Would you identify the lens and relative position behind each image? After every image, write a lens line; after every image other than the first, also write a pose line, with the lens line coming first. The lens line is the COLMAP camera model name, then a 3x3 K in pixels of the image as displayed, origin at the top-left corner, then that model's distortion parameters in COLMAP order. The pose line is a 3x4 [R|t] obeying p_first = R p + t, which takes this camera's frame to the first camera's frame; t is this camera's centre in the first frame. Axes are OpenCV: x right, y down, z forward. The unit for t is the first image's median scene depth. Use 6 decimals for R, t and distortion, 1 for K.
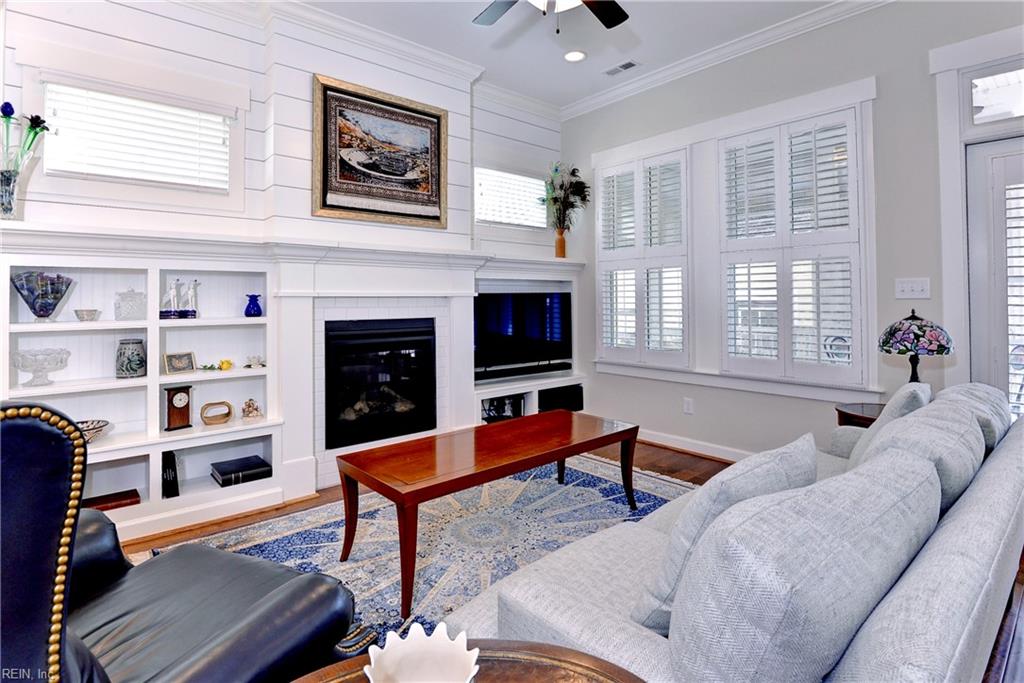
lens RADIAL K [[509.6, 0, 511.3], [0, 509.6, 295.5], [0, 0, 1]] dist [-0.022302, -0.000280]
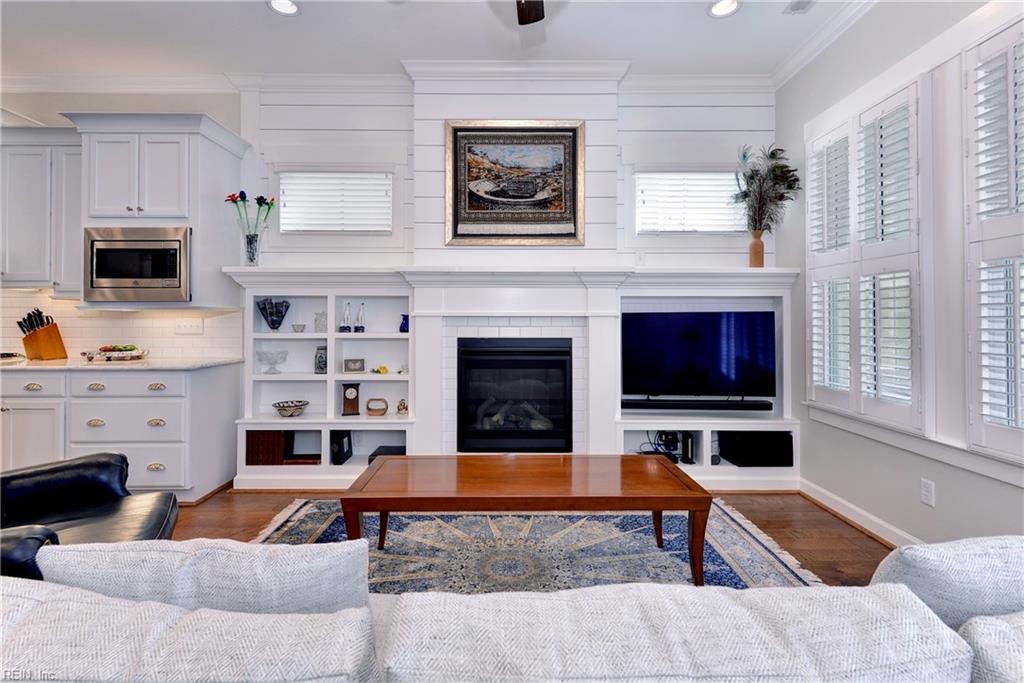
lens RADIAL K [[486.7, 0, 508.9], [0, 486.7, 316.8], [0, 0, 1]] dist [0.009442, -0.000127]
pose [[0.757890, 0.003734, -0.652372, 0.410882], [-0.000904, 0.999989, 0.004673, -0.001056], [0.652382, -0.002952, 0.757885, 0.245743]]
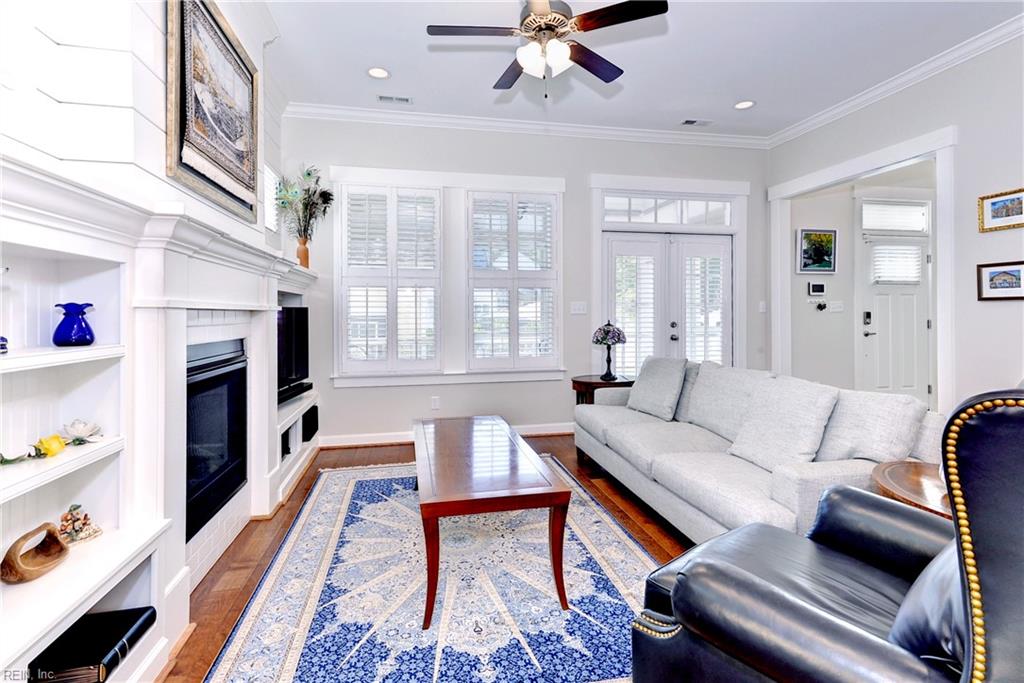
lens RADIAL K [[481.7, 0, 511.5], [0, 481.7, 309.8], [0, 0, 1]] dist [0.001636, -0.000051]
pose [[0.490240, 0.010152, 0.871528, -0.658693], [-0.008265, 0.999941, -0.006999, 0.004072], [-0.871548, -0.003772, 0.490295, 0.335168]]
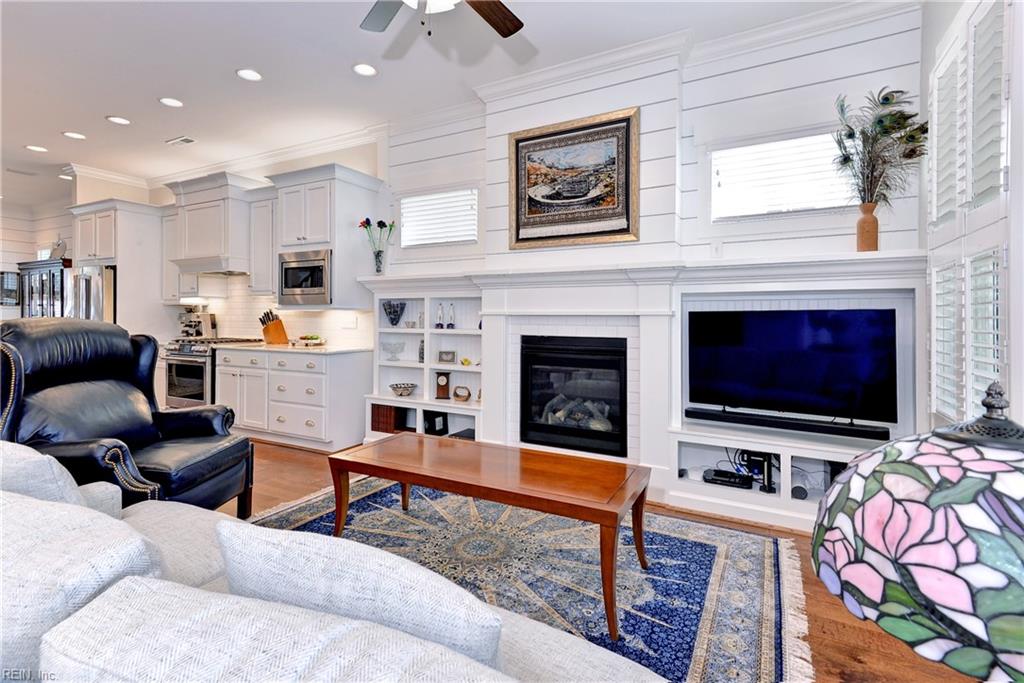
lens RADIAL K [[475.8, 0, 510.0], [0, 475.8, 316.7], [0, 0, 1]] dist [0.028775, -0.000195]
pose [[0.355534, 0.006447, -0.934641, 0.661963], [-0.000232, 0.999977, 0.006810, -0.001170], [0.934663, -0.002204, 0.355527, 0.553574]]
